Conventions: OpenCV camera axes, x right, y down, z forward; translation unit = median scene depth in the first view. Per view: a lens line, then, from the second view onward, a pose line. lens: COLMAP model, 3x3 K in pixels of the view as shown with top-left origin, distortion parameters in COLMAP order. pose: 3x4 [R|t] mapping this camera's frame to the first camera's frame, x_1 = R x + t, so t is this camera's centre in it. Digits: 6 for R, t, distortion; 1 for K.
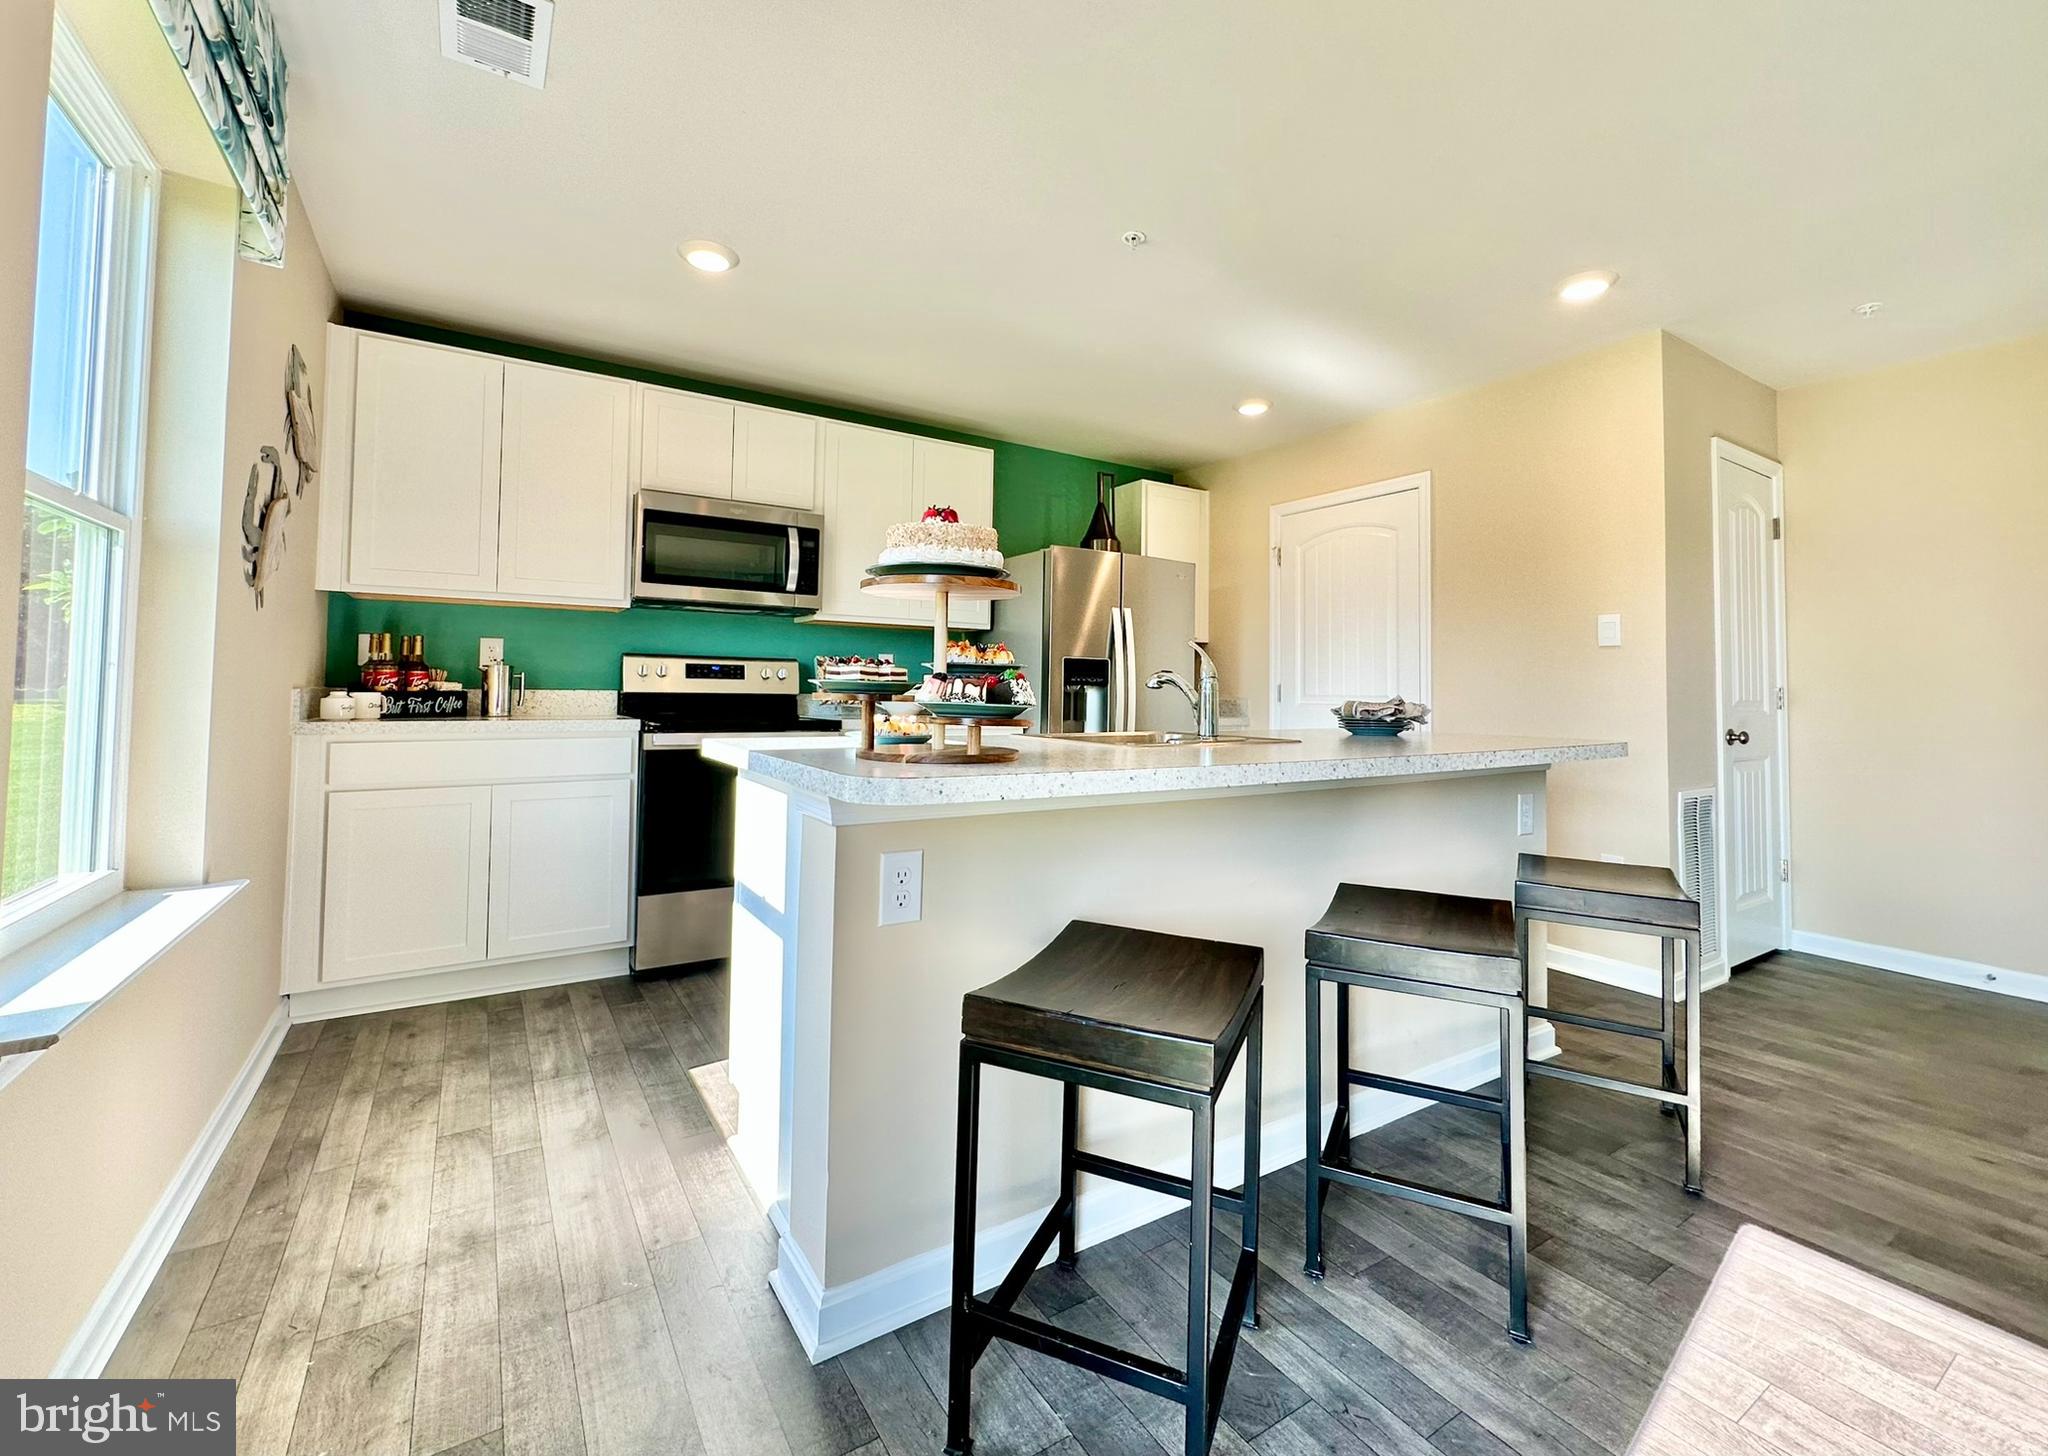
lens RADIAL K [[852.8, 0, 1027.1], [0, 852.8, 655.2], [0, 0, 1]] dist [0.000091, -0.000008]
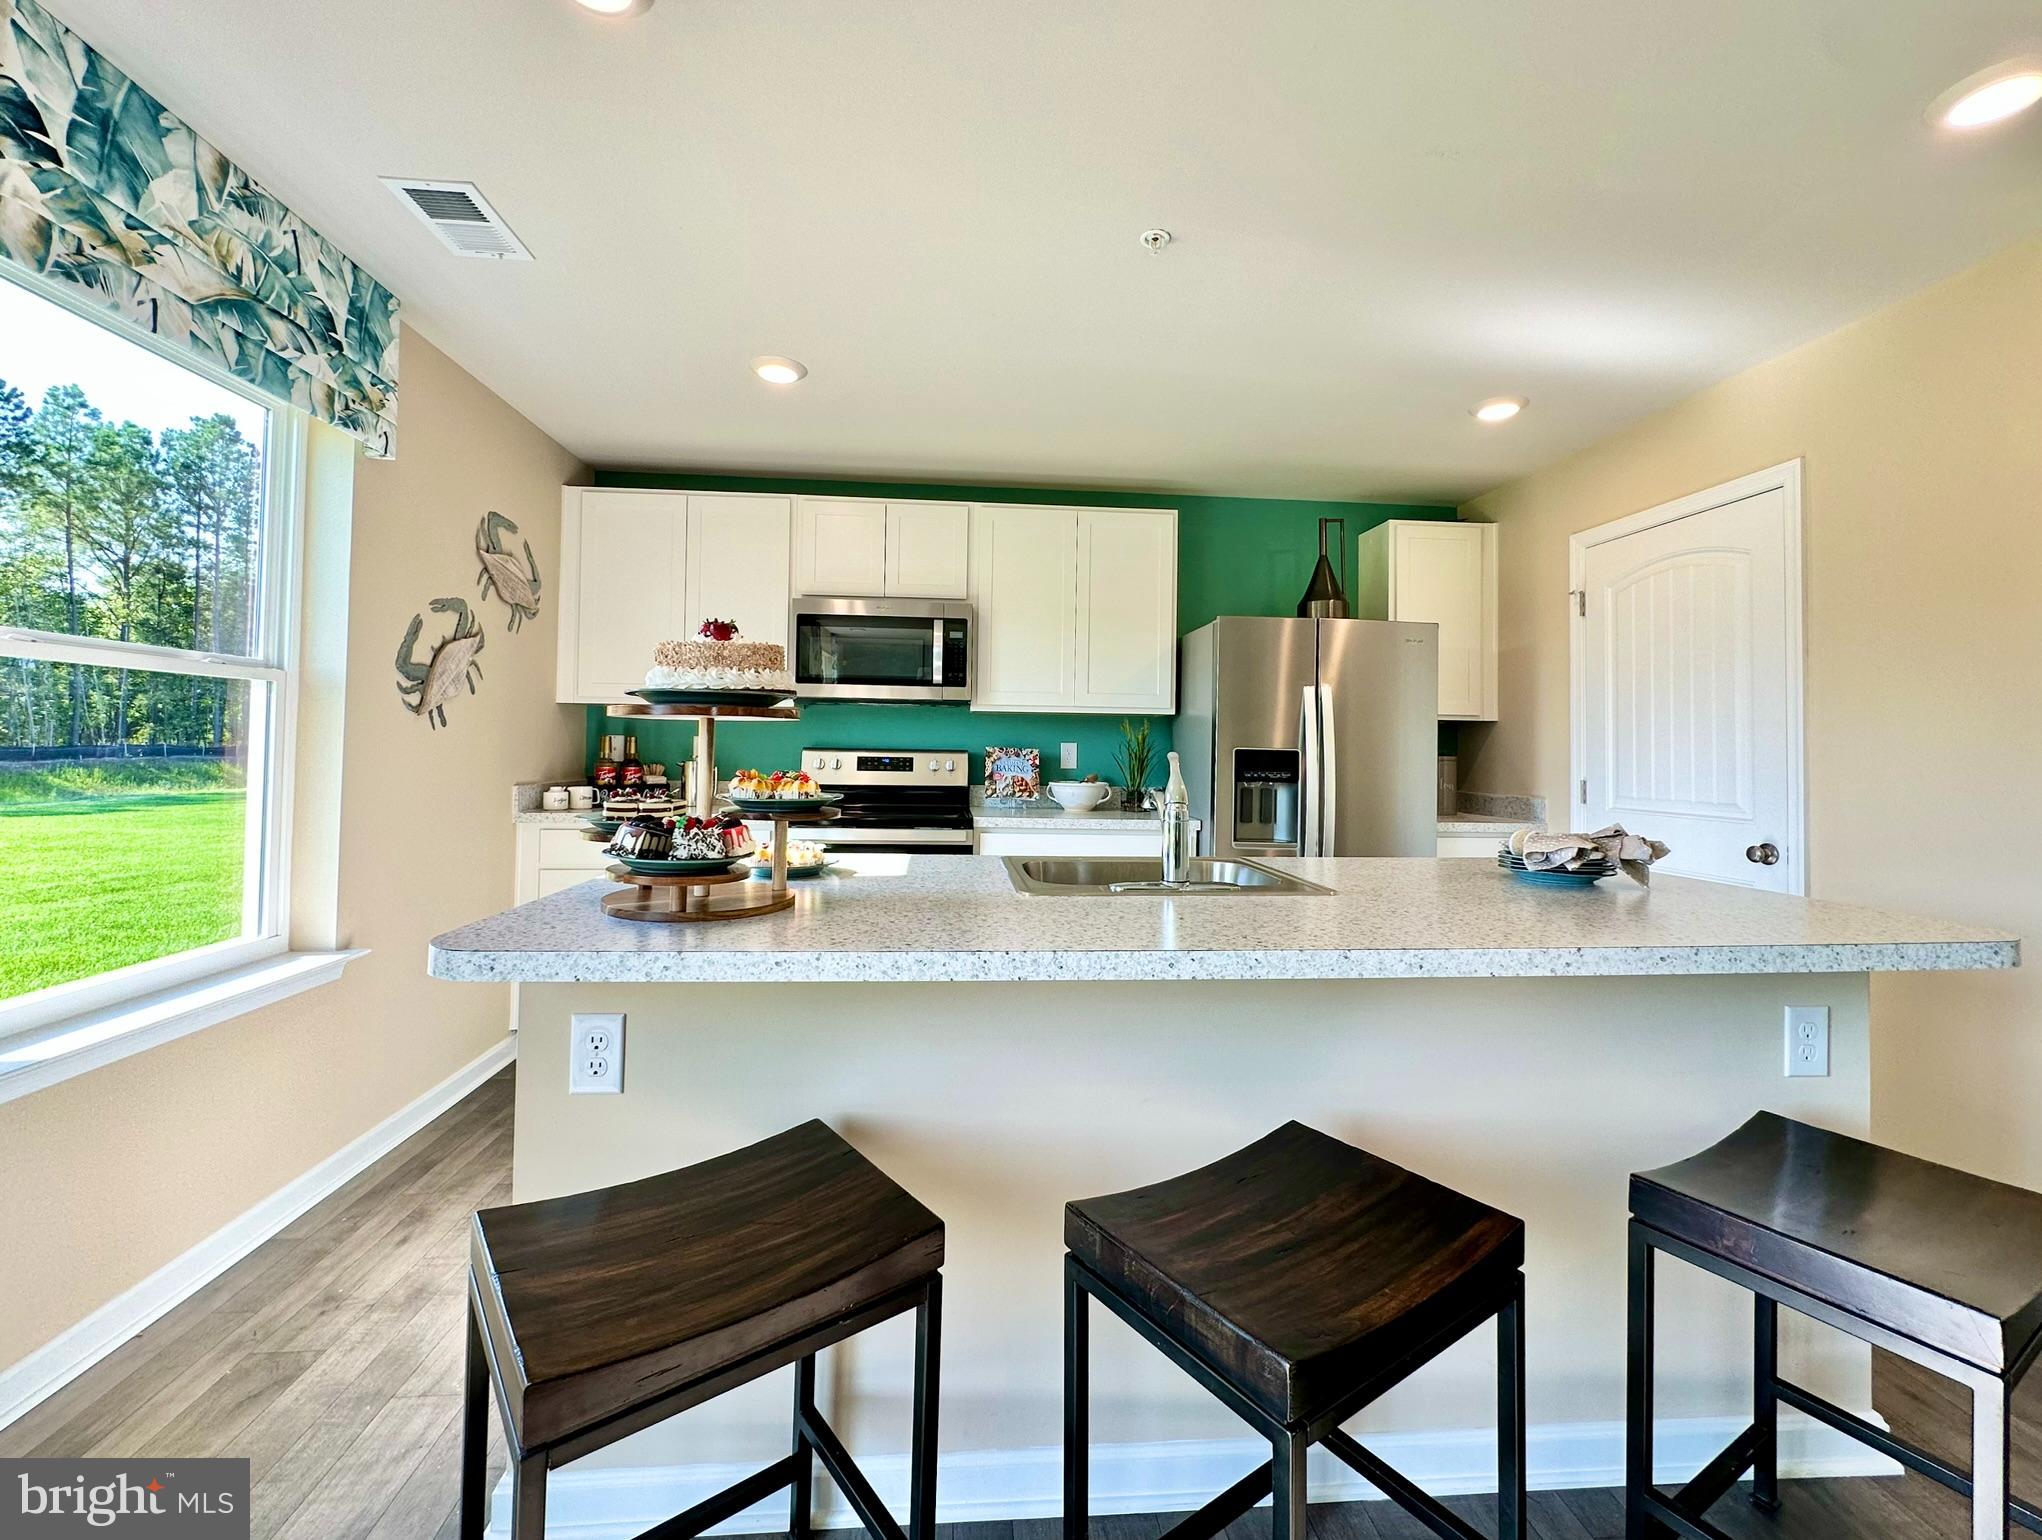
lens RADIAL K [[862.1, 0, 1020.9], [0, 862.1, 723.1], [0, 0, 1]] dist [0.000124, 0.000181]
pose [[0.884066, -0.014577, -0.467134, 0.269465], [0.016572, 0.999863, 0.000162, -0.027836], [0.467067, -0.007885, 0.884187, 0.160907]]
